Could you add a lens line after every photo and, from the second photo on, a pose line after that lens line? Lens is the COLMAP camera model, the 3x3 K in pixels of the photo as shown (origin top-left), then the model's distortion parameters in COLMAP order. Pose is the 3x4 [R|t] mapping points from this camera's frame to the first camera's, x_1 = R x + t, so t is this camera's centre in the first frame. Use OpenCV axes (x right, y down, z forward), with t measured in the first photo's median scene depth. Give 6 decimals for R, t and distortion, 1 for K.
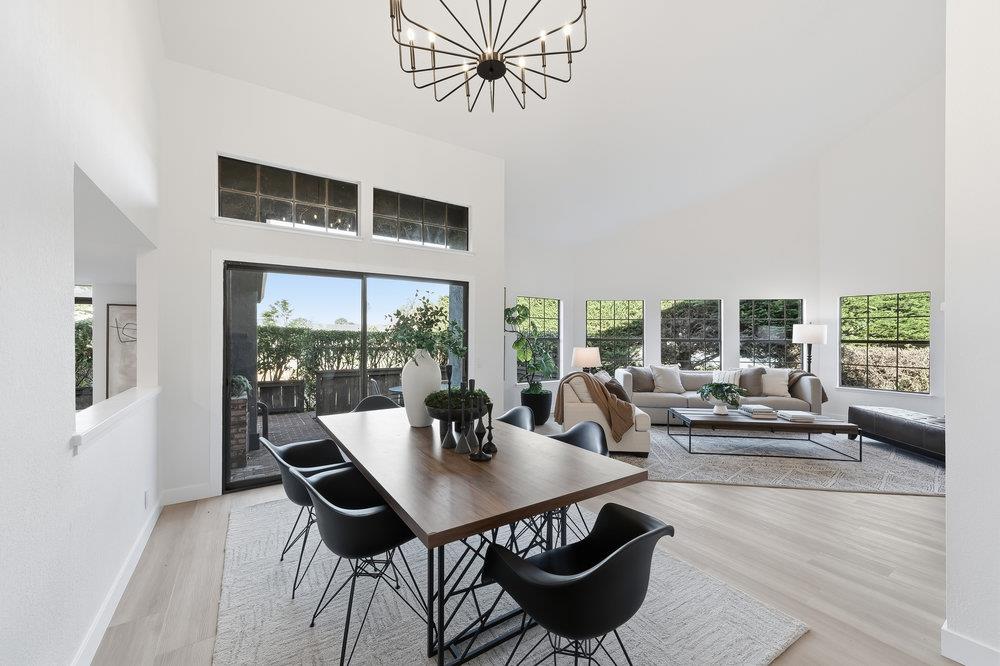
lens RADIAL K [[396.6, 0, 501.4], [0, 396.6, 333.9], [0, 0, 1]] dist [0.001986, -0.000101]
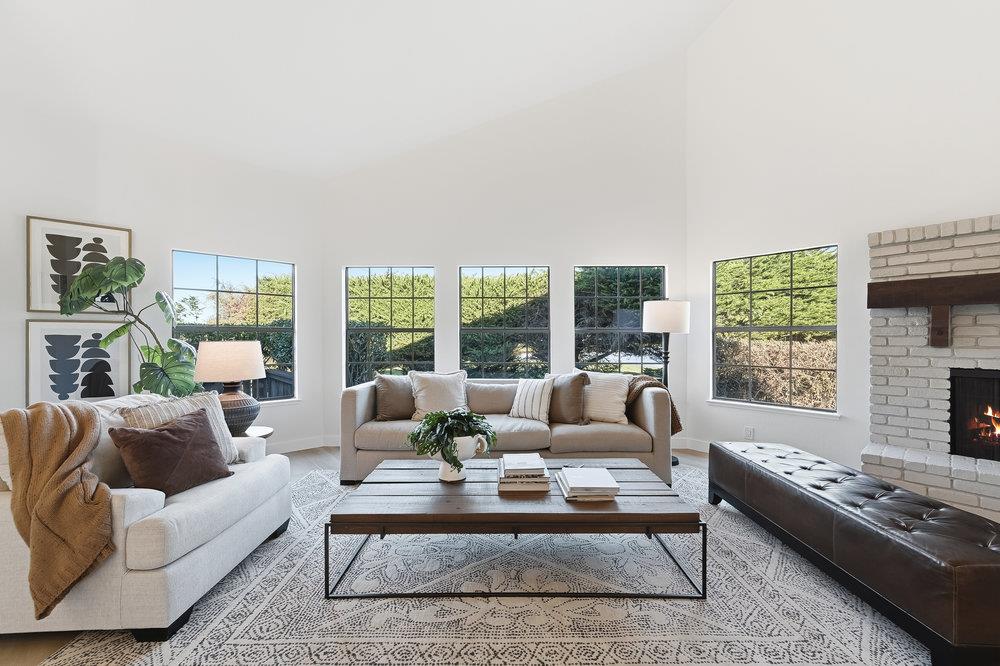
lens RADIAL K [[396.6, 0, 501.1], [0, 396.6, 336.7], [0, 0, 1]] dist [0.001986, -0.000101]
pose [[0.990774, -0.006039, 0.135392, 0.417853], [0.005069, 0.999959, 0.007511, 0.024041], [-0.135432, -0.006755, 0.990764, 0.401779]]
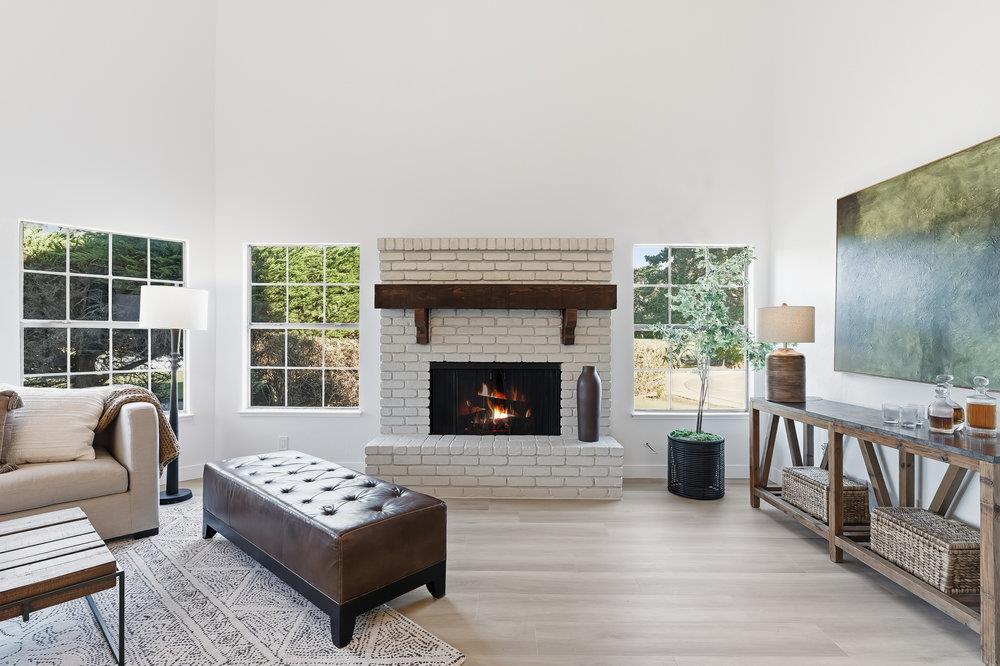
lens RADIAL K [[492.4, 0, 501.0], [0, 492.4, 333.5], [0, 0, 1]] dist [0.004010, 0.000741]
pose [[0.569015, -0.000904, 0.822327, 0.491777], [-0.006091, 0.999967, 0.005313, 0.023626], [-0.822304, -0.008032, 0.568991, 0.329796]]
